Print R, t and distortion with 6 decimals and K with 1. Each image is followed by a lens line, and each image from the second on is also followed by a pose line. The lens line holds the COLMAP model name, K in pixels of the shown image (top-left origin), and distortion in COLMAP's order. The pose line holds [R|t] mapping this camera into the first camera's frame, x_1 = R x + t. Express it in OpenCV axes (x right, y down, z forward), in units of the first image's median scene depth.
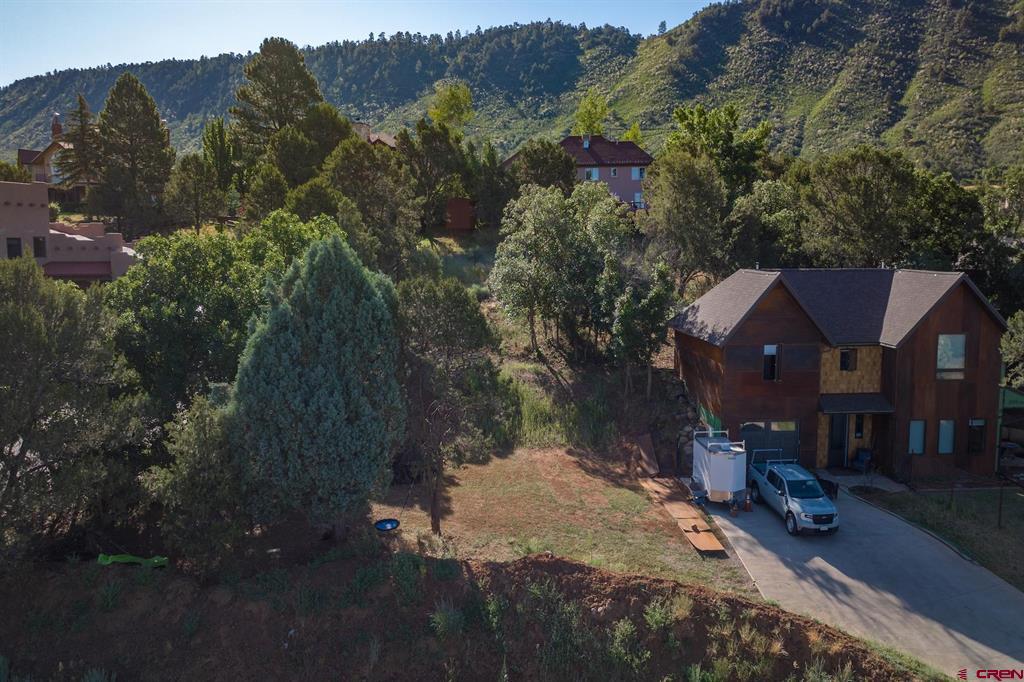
lens RADIAL K [[685.1, 0, 506.1], [0, 685.1, 341.2], [0, 0, 1]] dist [-0.004749, -0.000861]
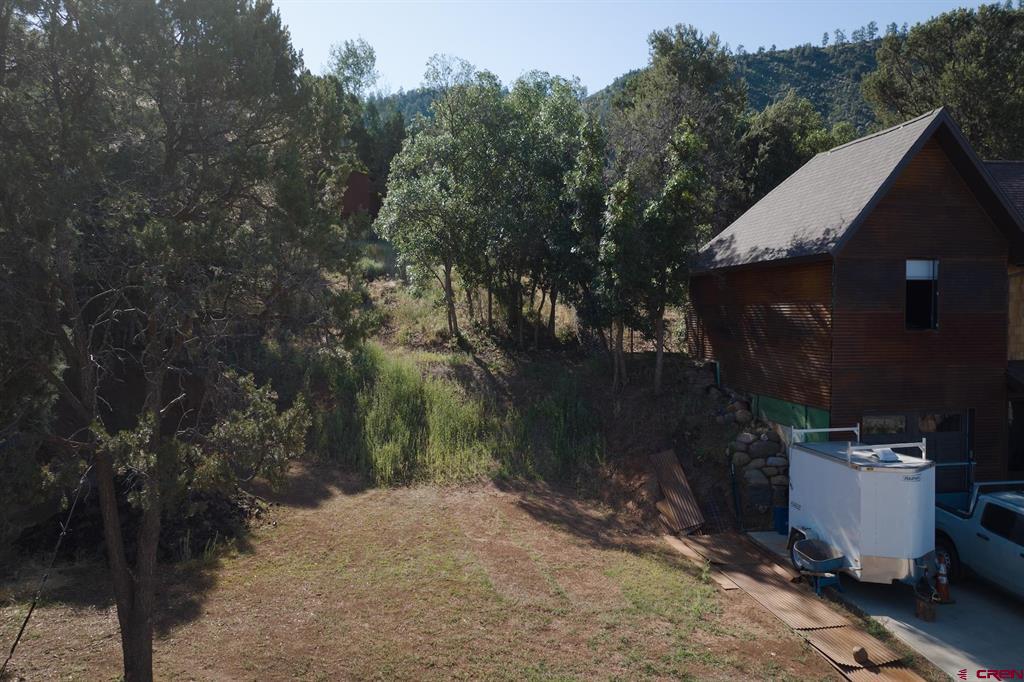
lens RADIAL K [[715.1, 0, 507.2], [0, 715.1, 355.6], [0, 0, 1]] dist [-0.018974, 0.000952]
pose [[0.994063, -0.001937, 0.108785, 0.026961], [0.009076, 0.997833, -0.065166, 0.101080], [-0.108423, 0.065766, 0.991927, 0.487422]]
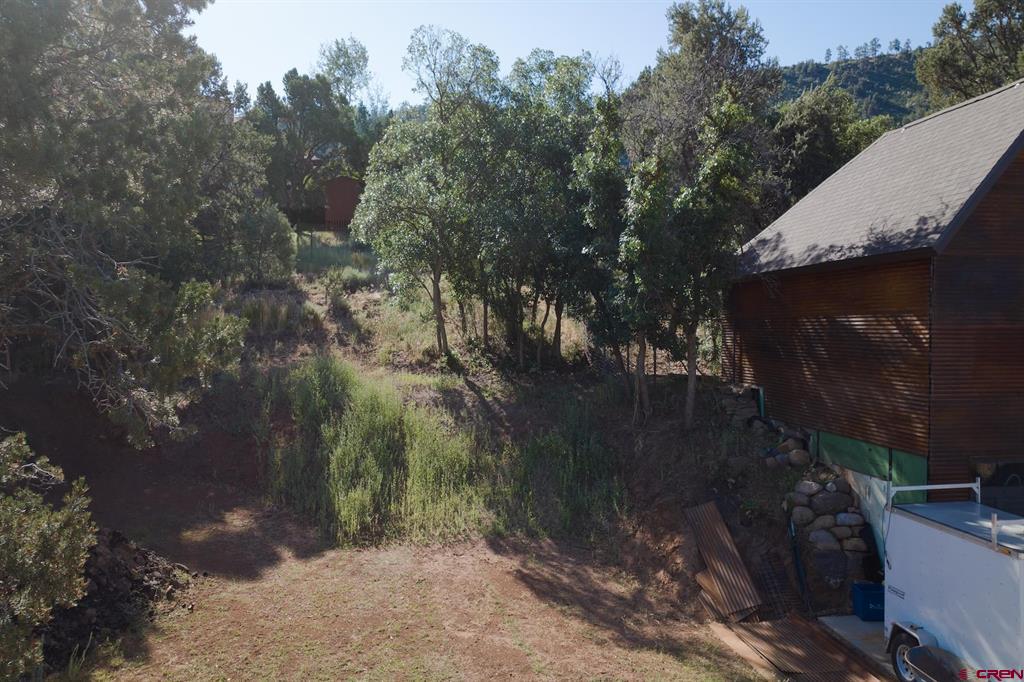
lens RADIAL K [[721.7, 0, 511.2], [0, 721.7, 356.8], [0, 0, 1]] dist [-0.018643, -0.003153]
pose [[0.993705, 0.001683, 0.112018, 0.043490], [0.008075, 0.996211, -0.086598, 0.087896], [-0.111739, 0.086957, 0.989926, 0.601947]]
